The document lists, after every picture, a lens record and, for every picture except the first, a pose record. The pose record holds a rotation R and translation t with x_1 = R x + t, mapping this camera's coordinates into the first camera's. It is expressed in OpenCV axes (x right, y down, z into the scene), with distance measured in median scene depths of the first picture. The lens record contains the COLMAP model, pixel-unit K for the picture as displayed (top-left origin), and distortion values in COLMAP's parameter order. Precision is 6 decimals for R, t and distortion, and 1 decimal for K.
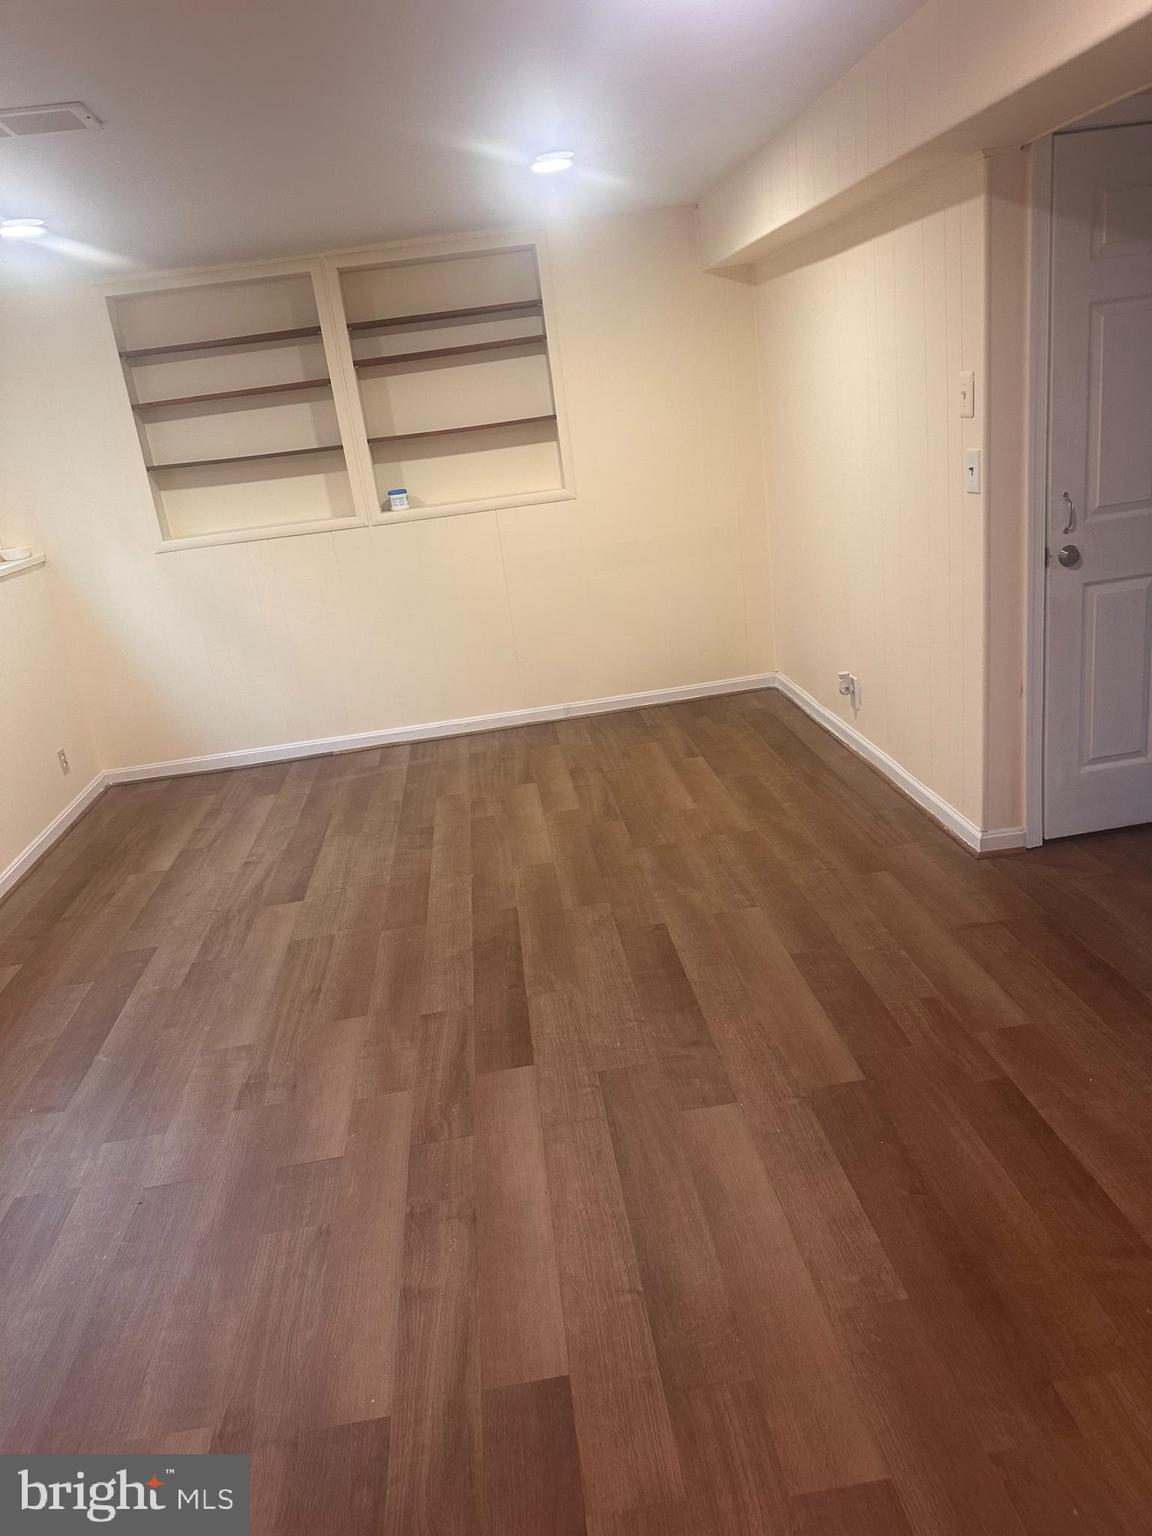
lens RADIAL K [[1071.8, 0, 576.0], [0, 1071.8, 768.0], [0, 0, 1]] dist [0.168624, -0.273380]
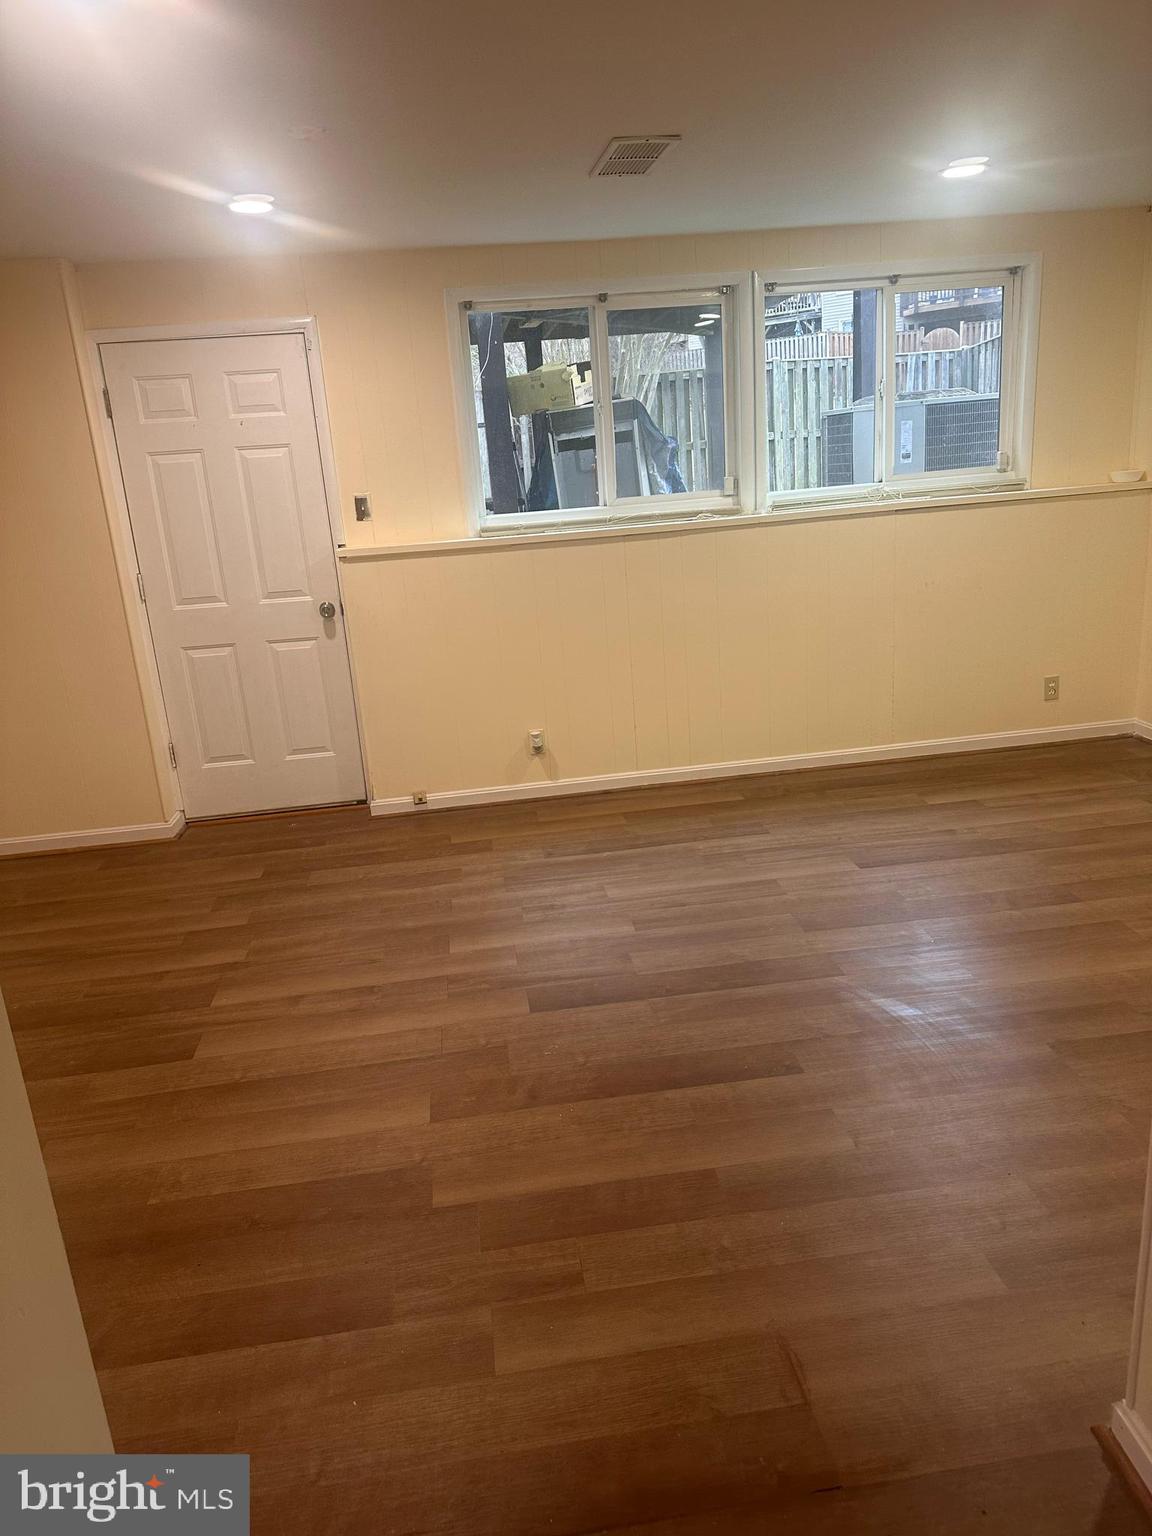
lens RADIAL K [[1064.2, 0, 569.2], [0, 1064.2, 766.9], [0, 0, 1]] dist [0.184910, -0.273351]
pose [[0.027410, 0.392390, -0.919391, 0.800905], [-0.253645, 0.892365, 0.373294, -0.343580], [0.966909, 0.222967, 0.123988, 0.764917]]
